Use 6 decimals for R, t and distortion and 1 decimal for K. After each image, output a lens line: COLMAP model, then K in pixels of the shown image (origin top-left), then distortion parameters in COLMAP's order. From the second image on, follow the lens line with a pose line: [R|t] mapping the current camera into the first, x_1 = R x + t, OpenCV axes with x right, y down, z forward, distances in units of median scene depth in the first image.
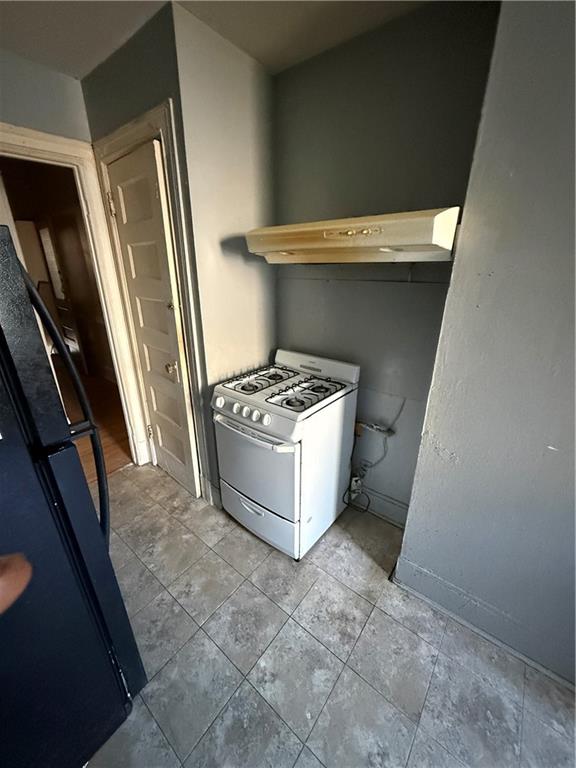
lens RADIAL K [[305.3, 0, 288.5], [0, 305.3, 385.4], [0, 0, 1]] dist [-0.002077, 0.000238]
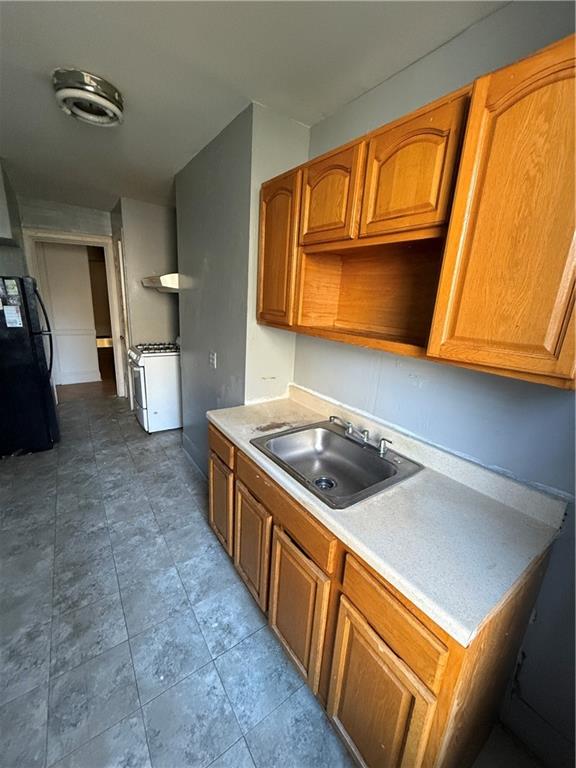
lens RADIAL K [[305.3, 0, 290.1], [0, 305.3, 384.4], [0, 0, 1]] dist [-0.002077, 0.000238]
pose [[0.960135, 0.131403, -0.246726, 1.686736], [-0.155947, 0.984302, -0.082642, 0.329173], [0.231993, 0.117824, 0.965555, -0.950436]]
